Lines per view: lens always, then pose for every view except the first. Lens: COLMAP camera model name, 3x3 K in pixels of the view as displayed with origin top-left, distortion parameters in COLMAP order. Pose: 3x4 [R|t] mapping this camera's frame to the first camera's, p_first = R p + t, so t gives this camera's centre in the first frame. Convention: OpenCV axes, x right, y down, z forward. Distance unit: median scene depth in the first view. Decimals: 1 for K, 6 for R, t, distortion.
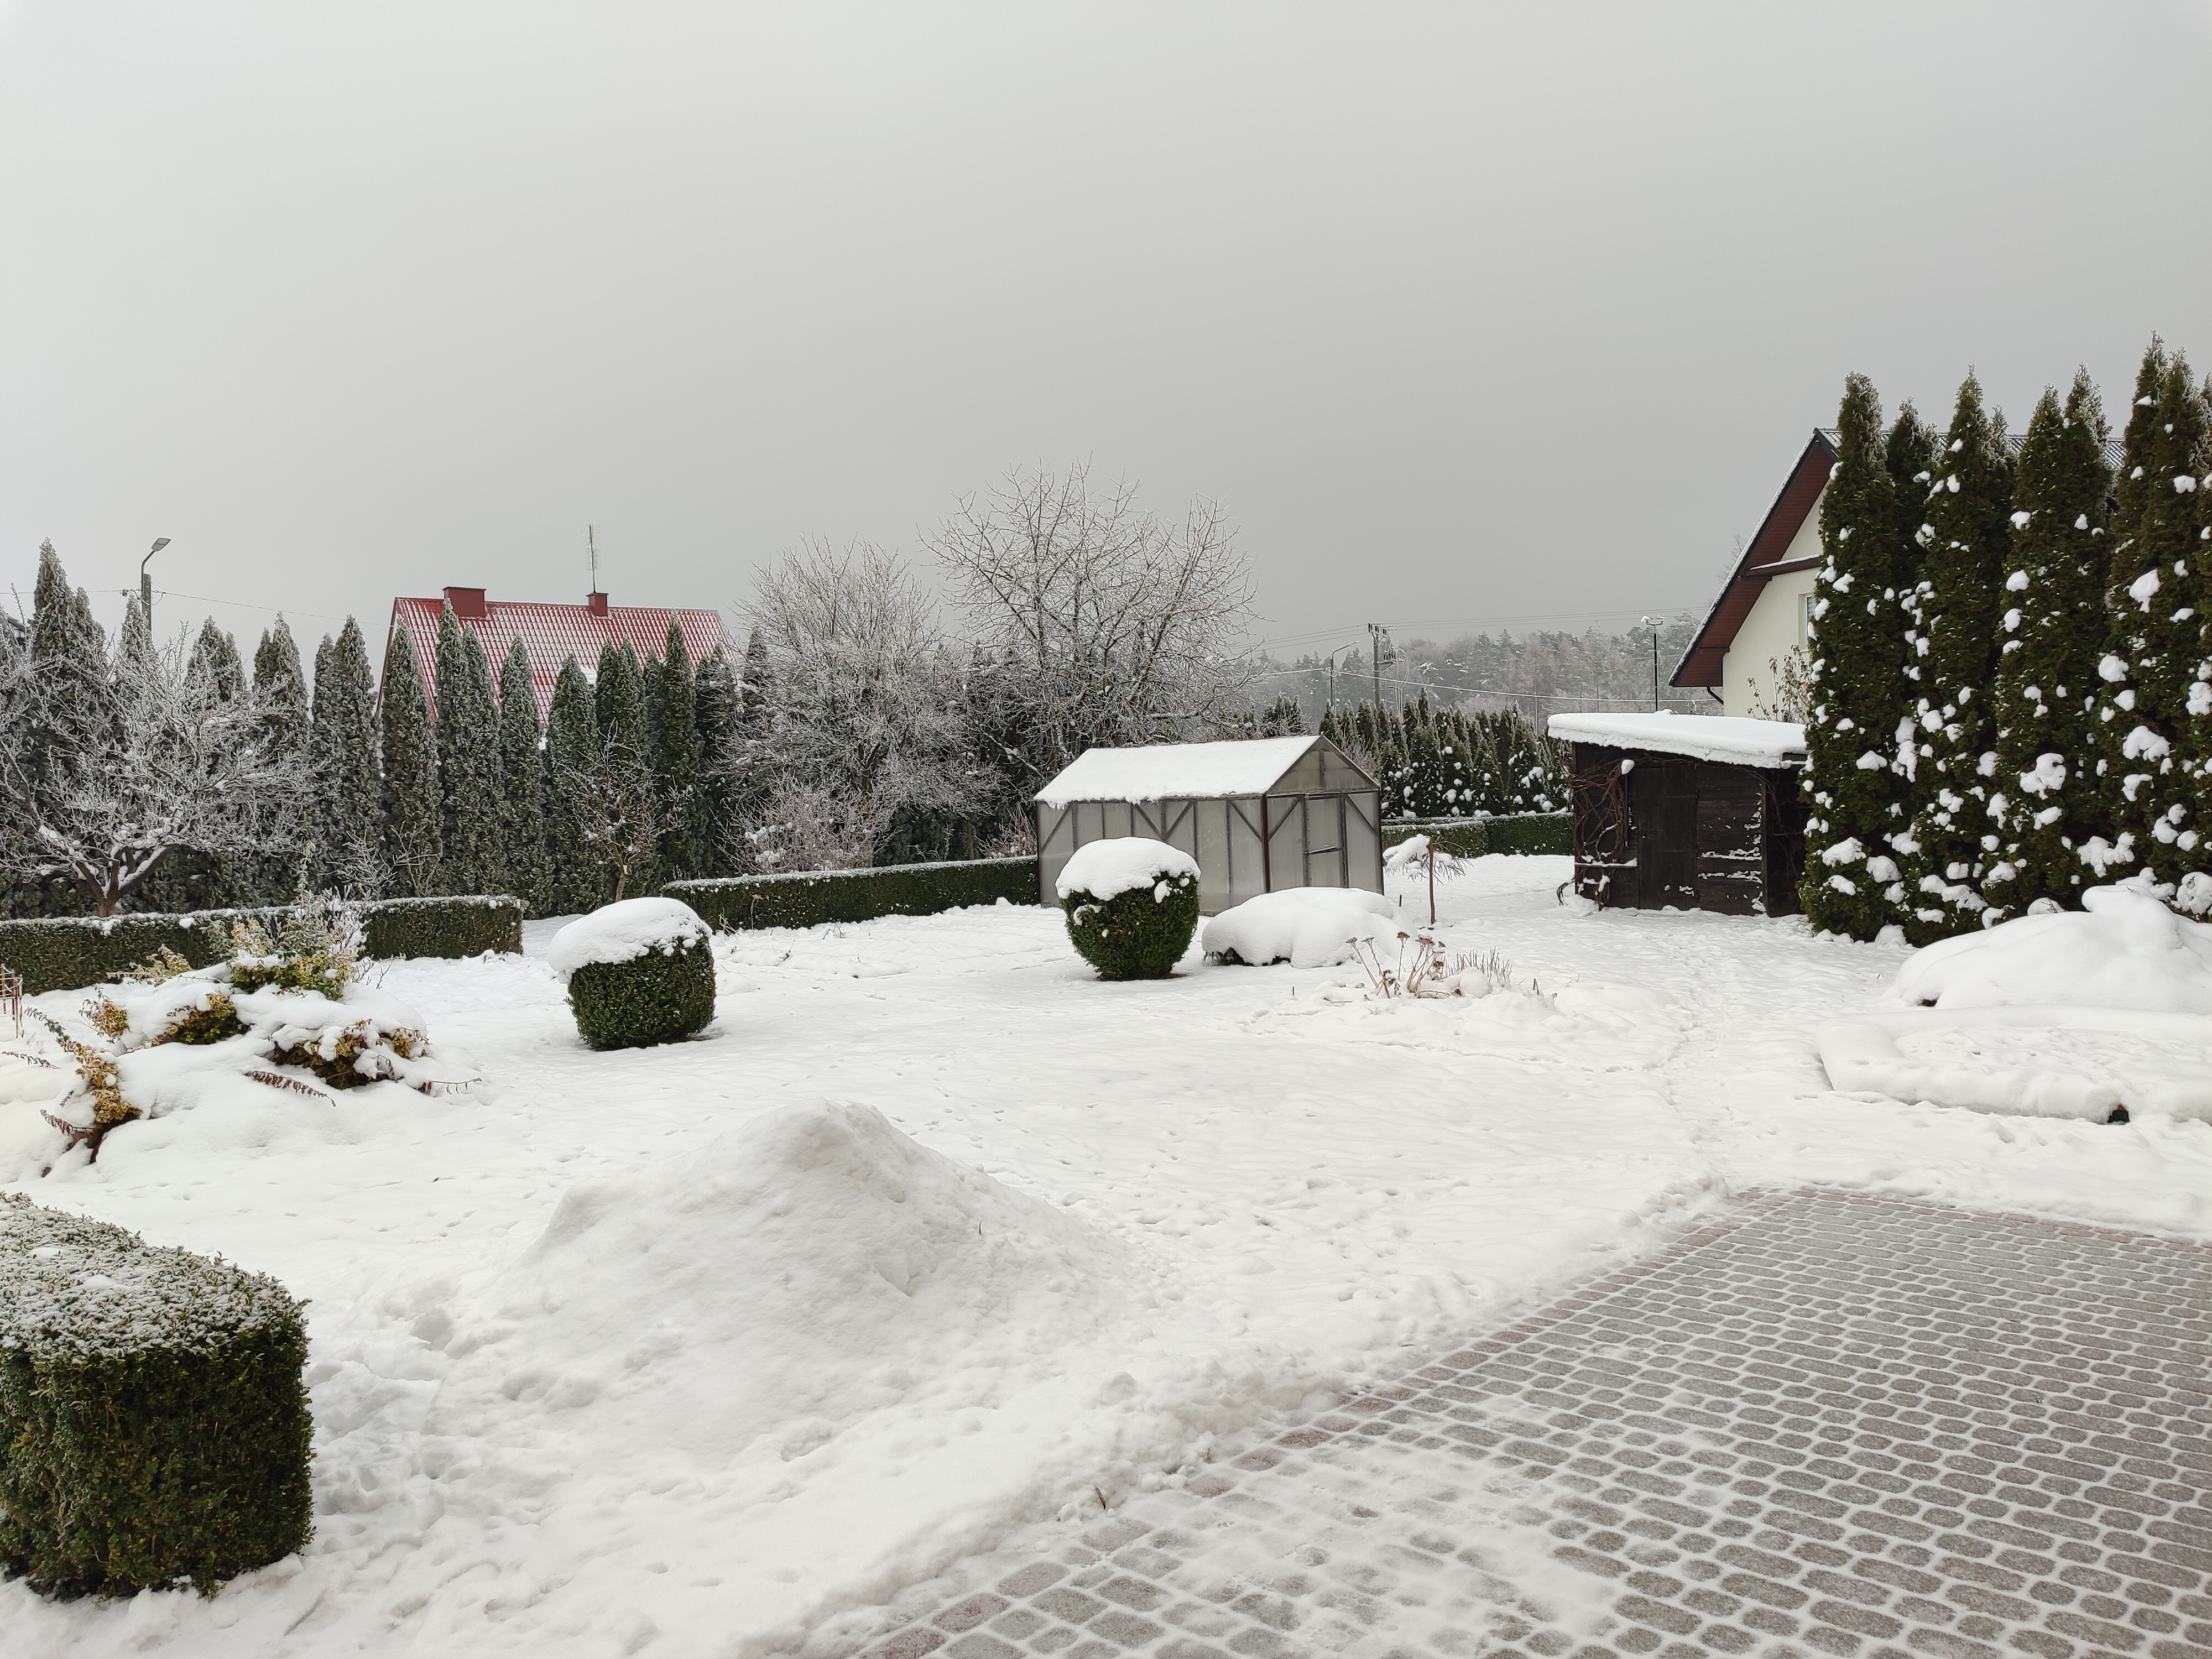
lens RADIAL K [[1559.8, 0, 1094.9], [0, 1559.8, 824.6], [0, 0, 1]] dist [0.036167, -0.030787]
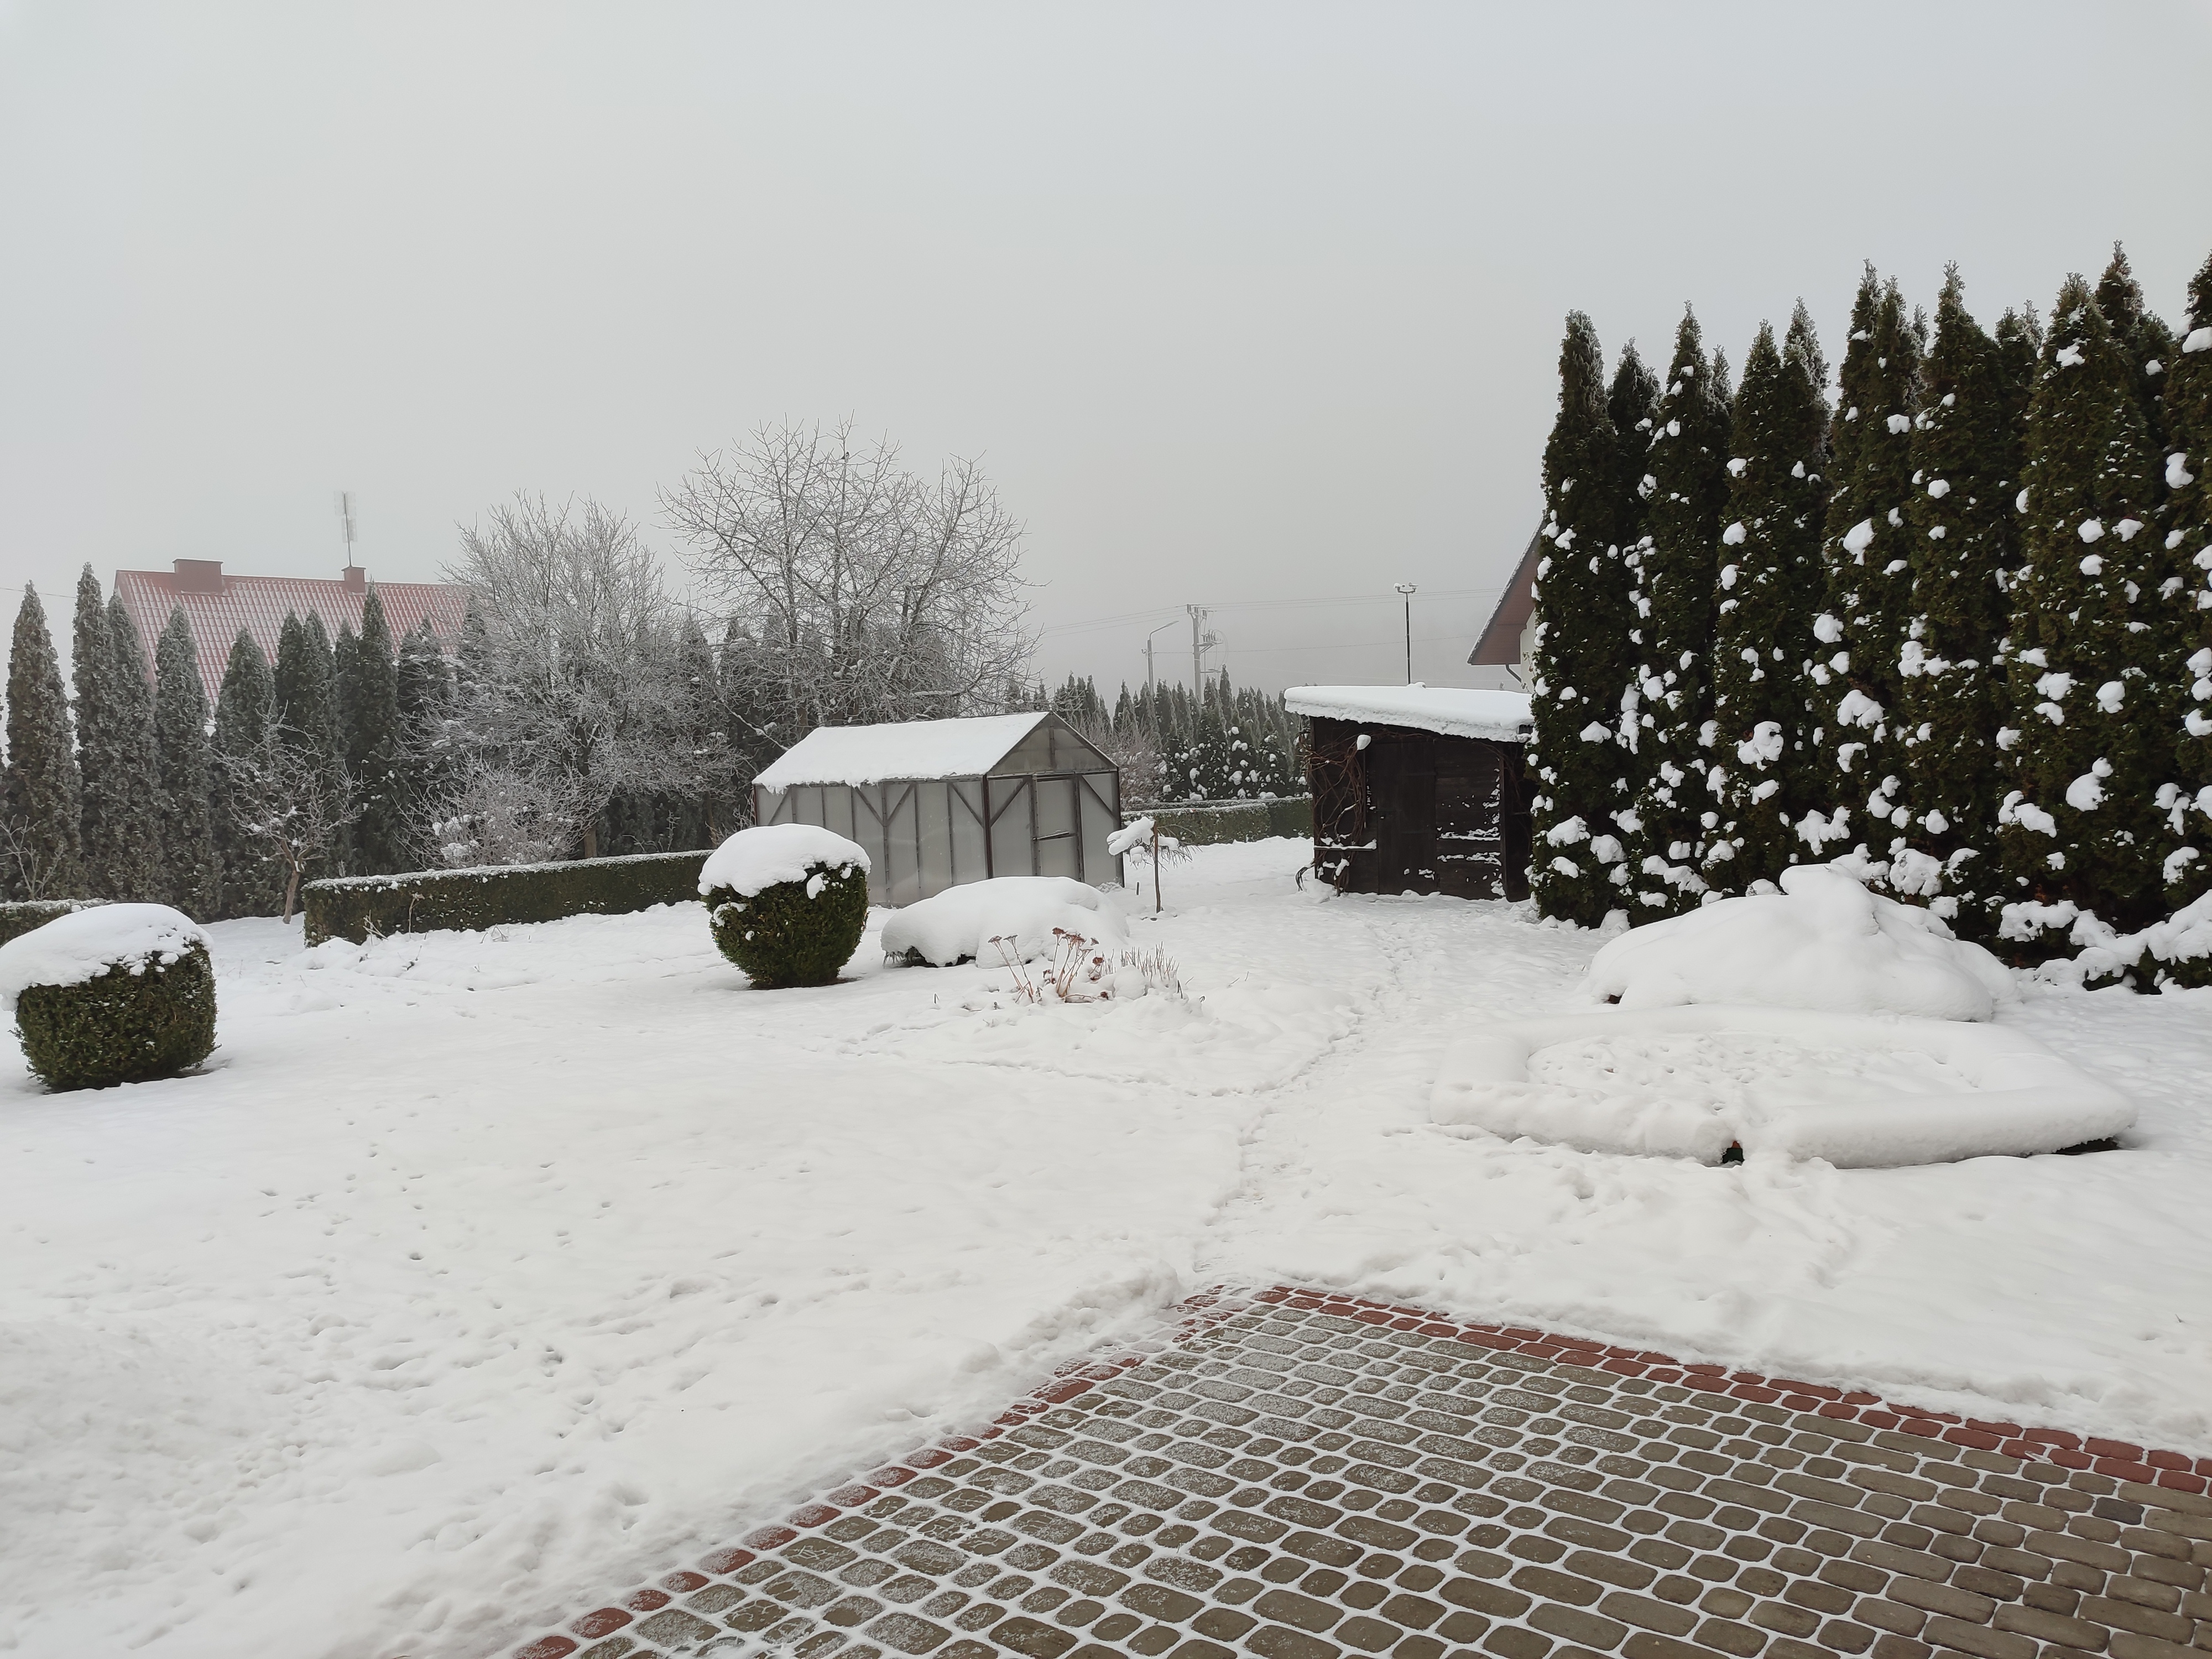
lens RADIAL K [[1559.8, 0, 1094.9], [0, 1559.8, 824.6], [0, 0, 1]] dist [0.036167, -0.030787]
pose [[0.996093, -0.010908, 0.087635, 0.120787], [0.010155, 0.999908, 0.009029, 0.002369], [-0.087725, -0.008104, 0.996112, 0.108394]]
